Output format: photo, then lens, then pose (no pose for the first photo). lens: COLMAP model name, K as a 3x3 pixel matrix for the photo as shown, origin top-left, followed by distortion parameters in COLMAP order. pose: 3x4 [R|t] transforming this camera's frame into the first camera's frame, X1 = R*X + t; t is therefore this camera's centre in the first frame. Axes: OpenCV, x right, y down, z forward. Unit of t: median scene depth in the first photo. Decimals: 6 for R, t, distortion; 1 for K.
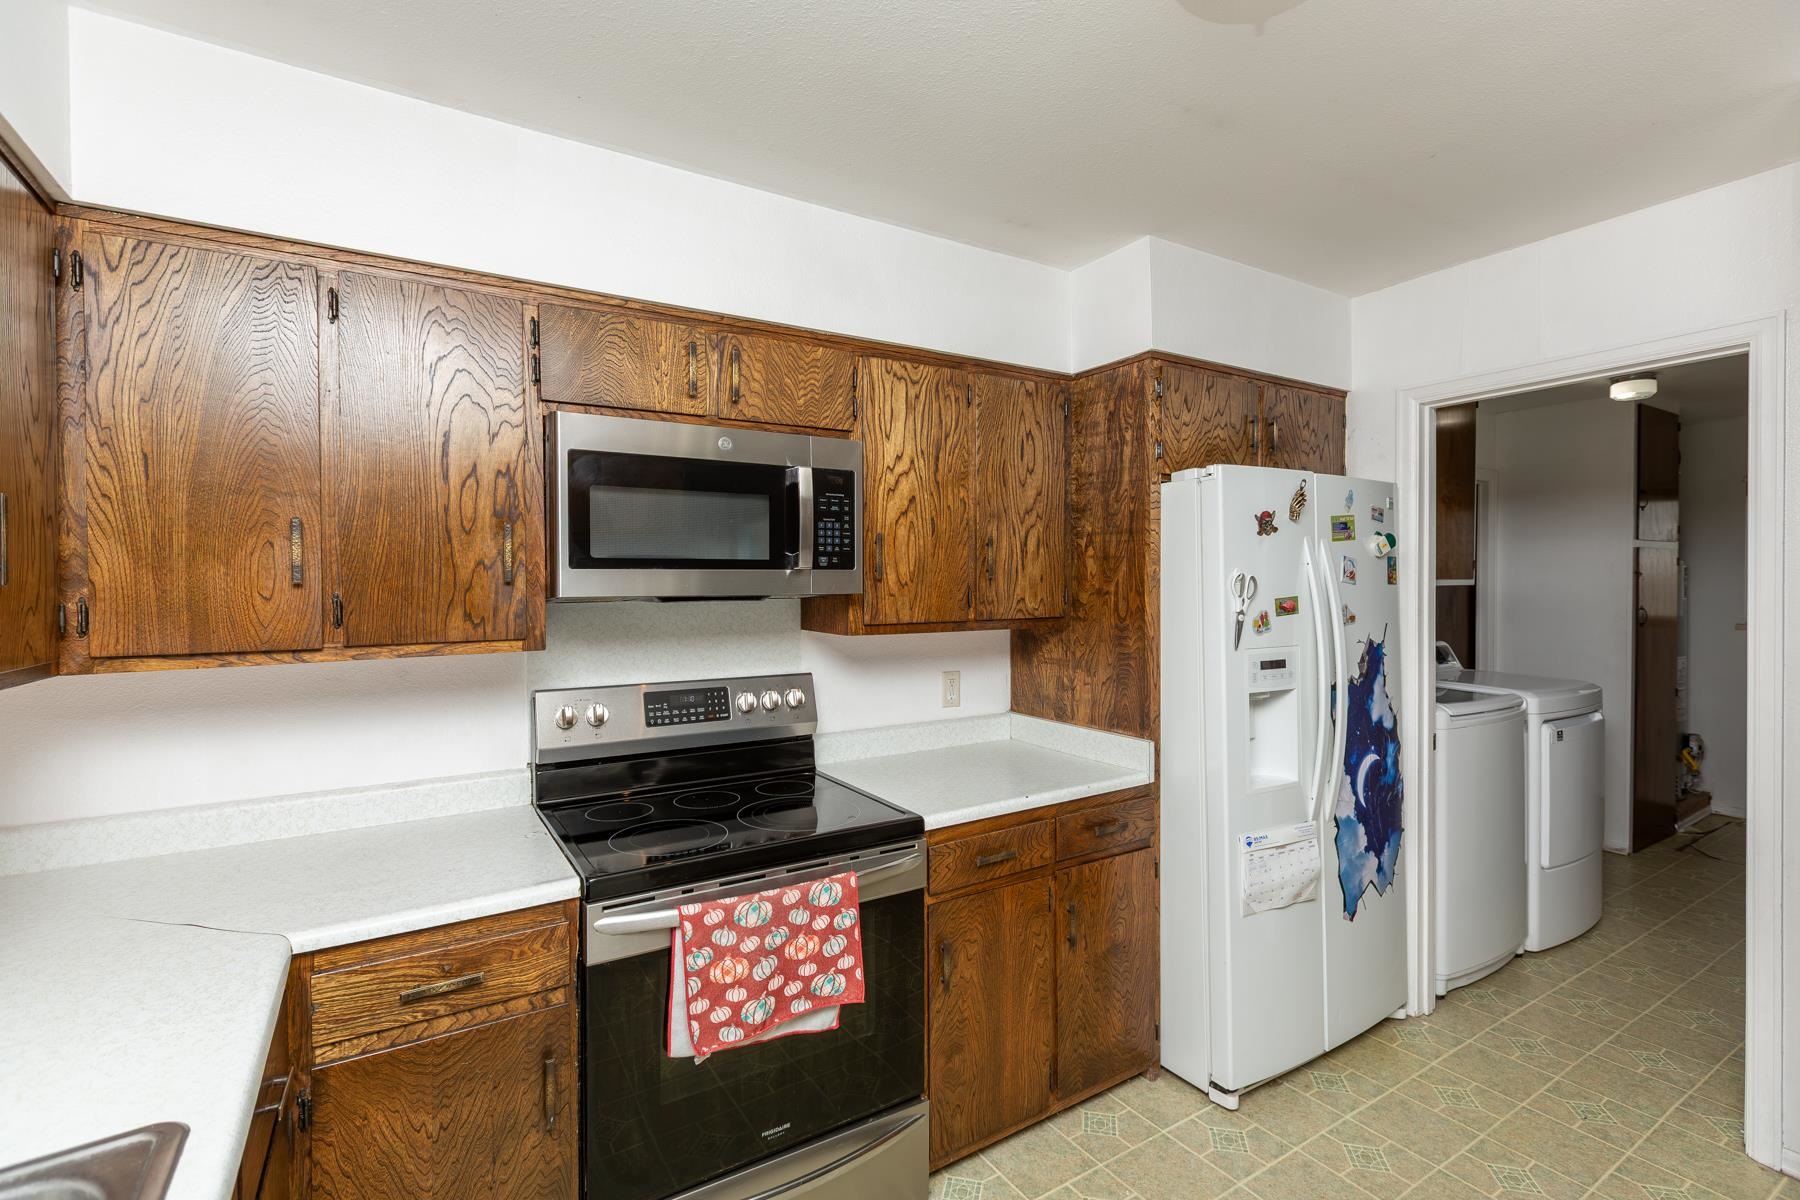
lens RADIAL K [[818.2, 0, 908.3], [0, 818.2, 595.5], [0, 0, 1]] dist [0.002917, -0.001047]
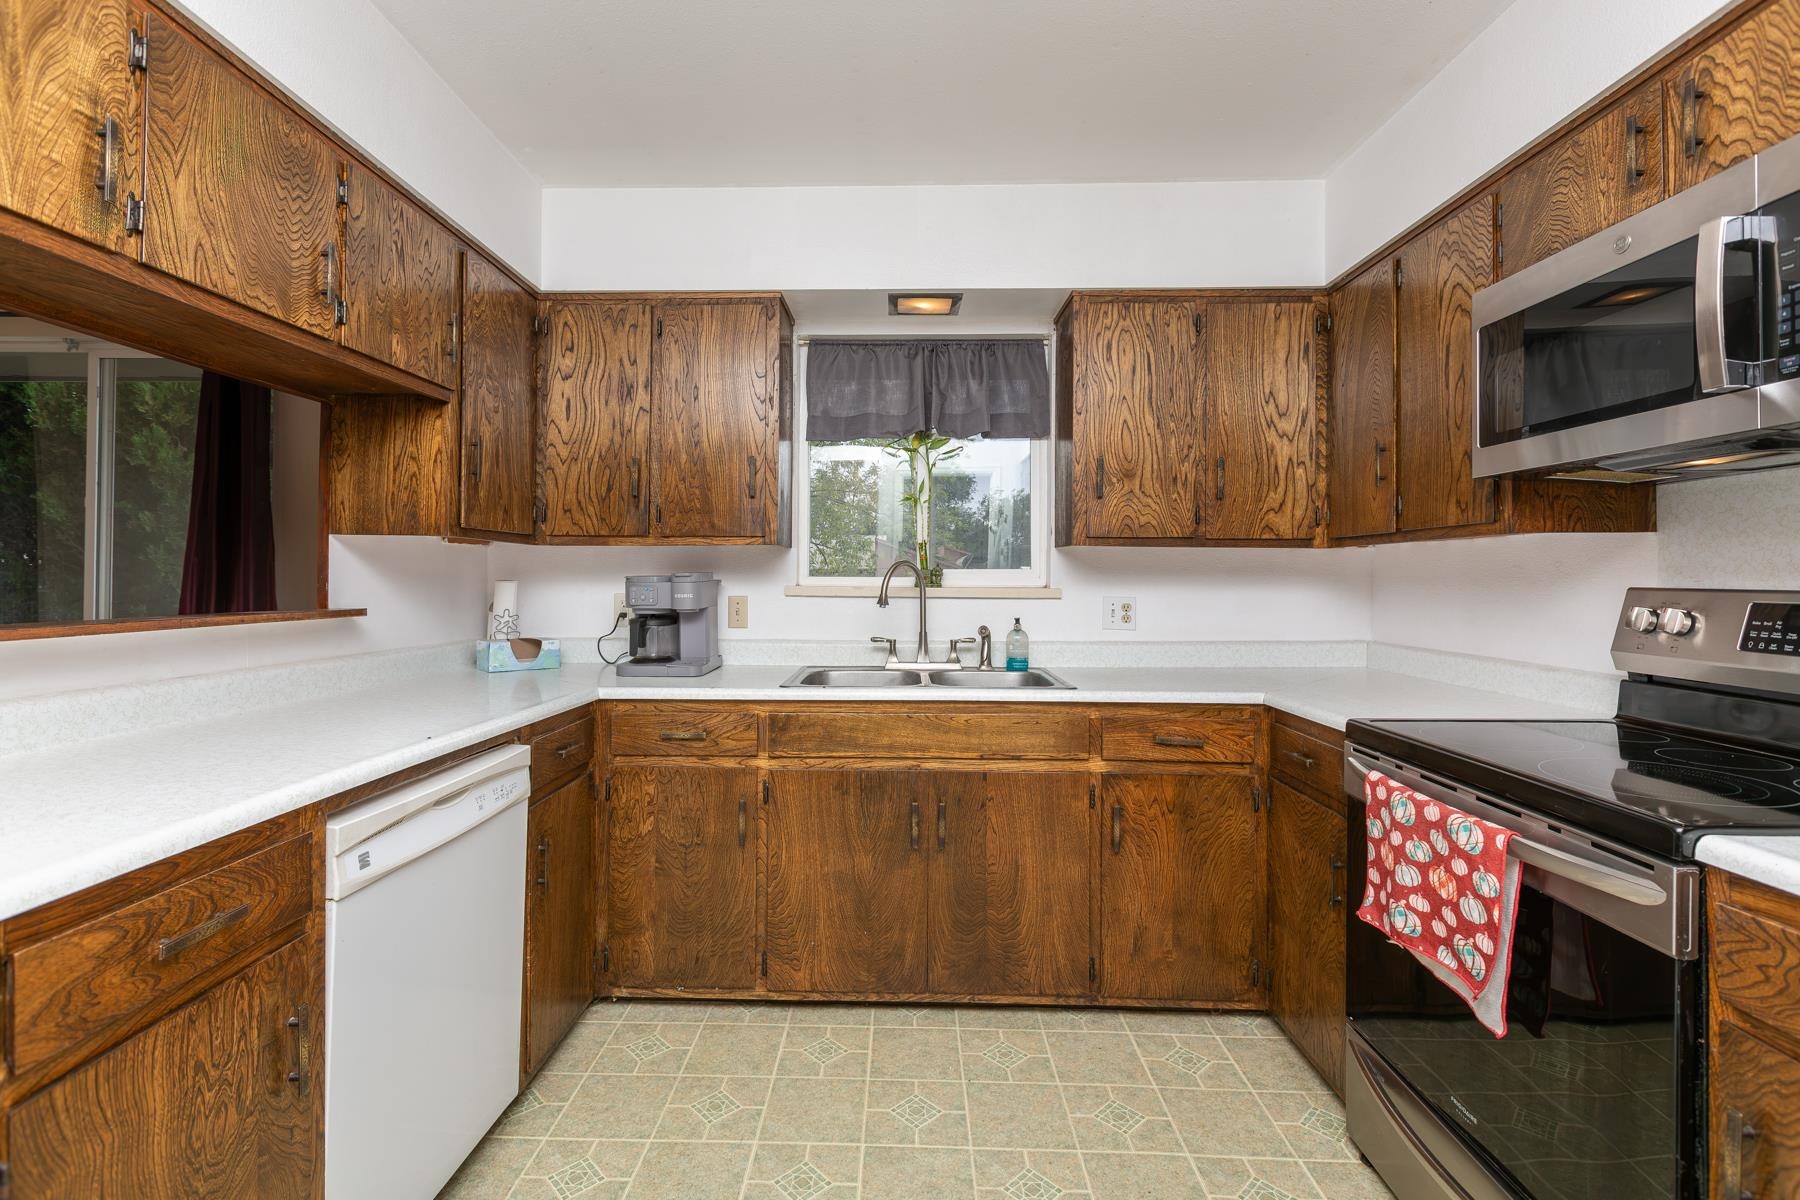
lens RADIAL K [[818.2, 0, 898.6], [0, 818.2, 585.2], [0, 0, 1]] dist [0.002917, -0.001047]
pose [[-0.539159, 0.012803, -0.842106, 0.835821], [-0.010694, 0.999700, 0.022046, 0.123181], [0.842136, 0.020892, -0.538860, 0.974365]]
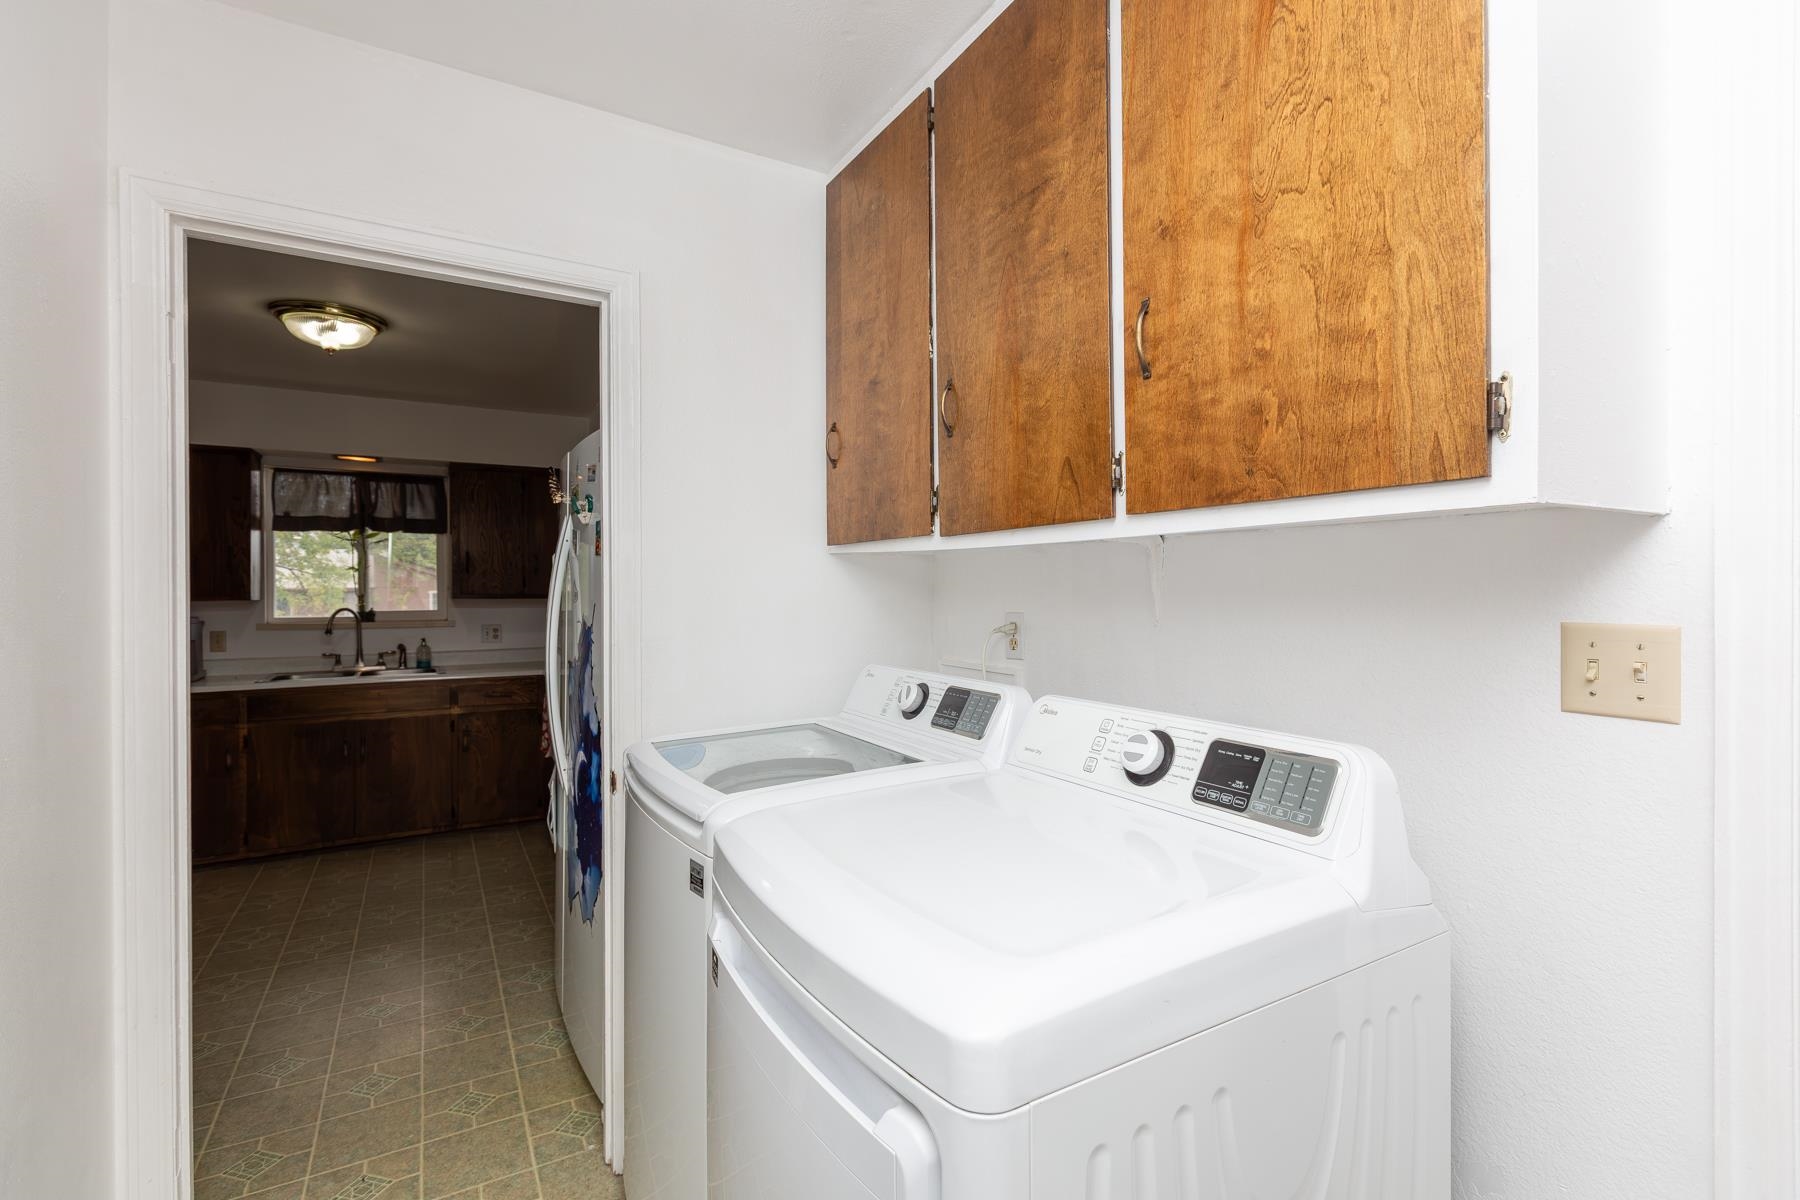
lens RADIAL K [[818.2, 0, 905.0], [0, 818.2, 587.3], [0, 0, 1]] dist [0.002917, -0.001047]
pose [[-0.015245, 0.004304, -0.999875, 1.786022], [-0.010056, 0.999940, 0.004458, 0.045496], [0.999833, 0.010123, -0.015201, 1.717413]]
